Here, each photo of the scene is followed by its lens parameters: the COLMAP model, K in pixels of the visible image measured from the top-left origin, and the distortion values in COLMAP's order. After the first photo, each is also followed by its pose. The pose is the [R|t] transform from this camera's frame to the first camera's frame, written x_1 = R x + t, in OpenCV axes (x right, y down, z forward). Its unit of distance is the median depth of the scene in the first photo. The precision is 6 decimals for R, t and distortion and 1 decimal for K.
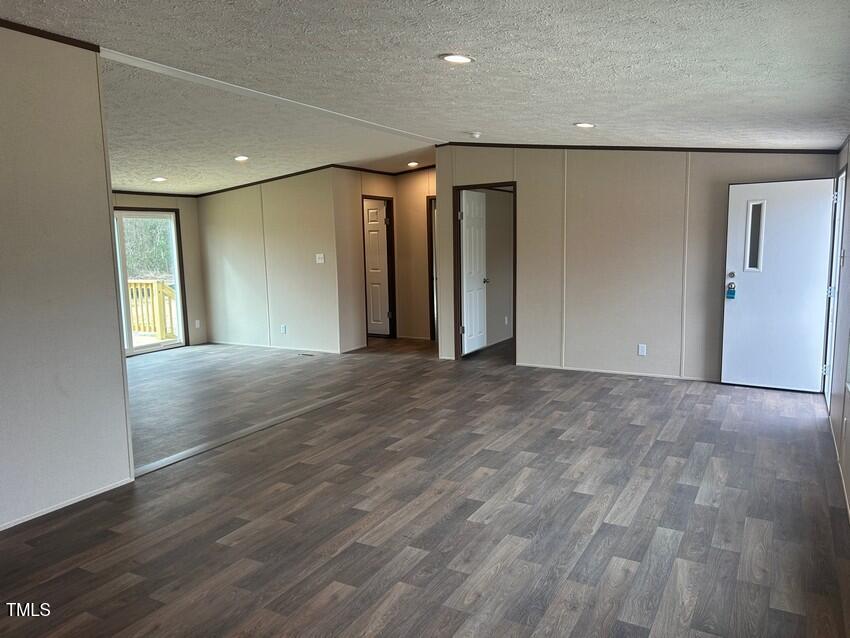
lens RADIAL K [[626.2, 0, 426.1], [0, 626.2, 321.2], [0, 0, 1]] dist [0.062537, -0.001060]
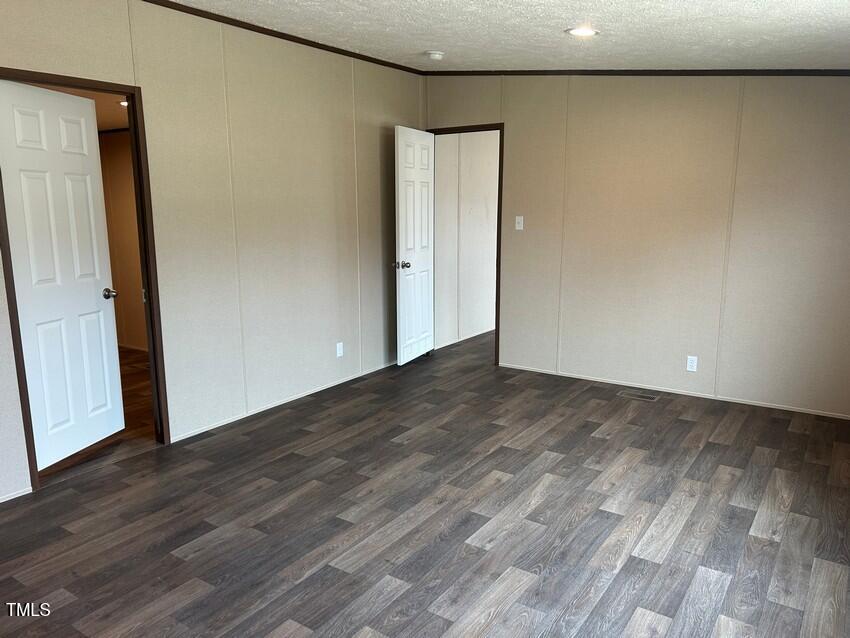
lens RADIAL K [[629.5, 0, 425.9], [0, 629.5, 317.1], [0, 0, 1]] dist [0.032011, 0.000949]
pose [[0.995699, 0.026761, -0.088703, 0.072579], [-0.021700, 0.998107, 0.057538, -0.027641], [0.090075, -0.055366, 0.994395, 0.161760]]
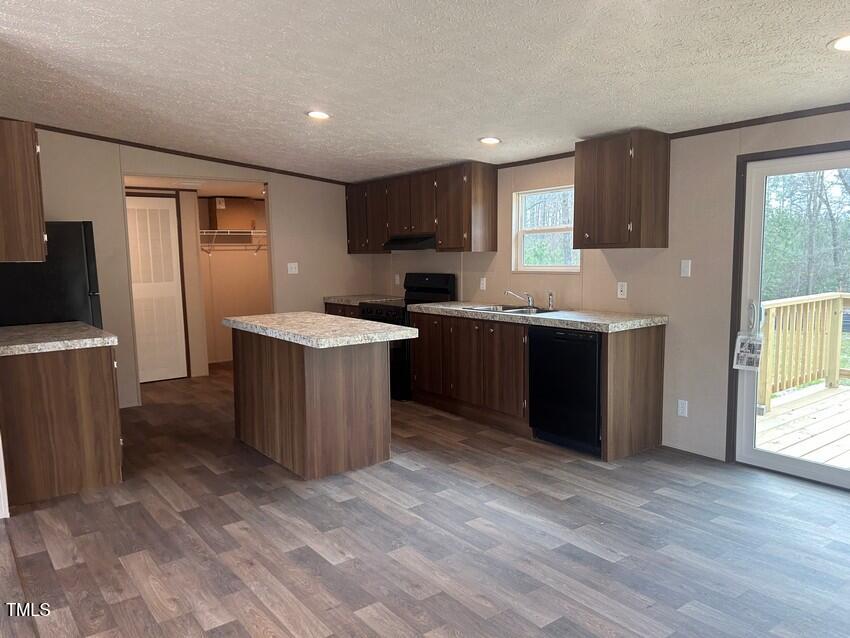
lens RADIAL K [[633.7, 0, 419.7], [0, 633.7, 320.0], [0, 0, 1]] dist [0.074329, -0.087843]
pose [[0.405555, -0.081248, 0.910453, -0.748819], [0.121152, 0.992032, 0.034562, -0.070350], [-0.906006, 0.096286, 0.412167, 0.775393]]
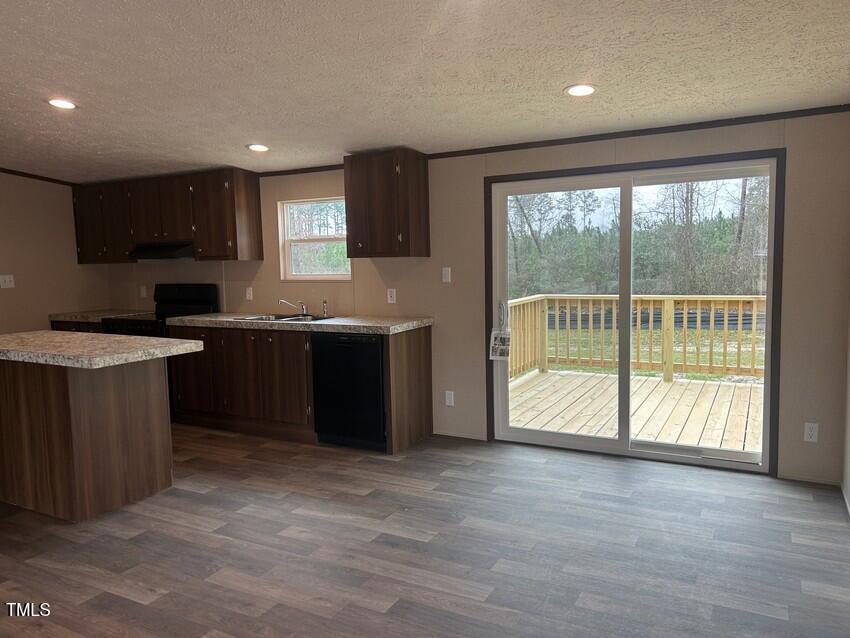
lens RADIAL K [[633.7, 0, 419.7], [0, 633.7, 320.0], [0, 0, 1]] dist [0.074329, -0.087843]
pose [[-0.012701, -0.072221, 0.997308, -0.792173], [0.145869, 0.986584, 0.073302, -0.076228], [-0.989222, 0.146408, -0.001996, 0.883700]]
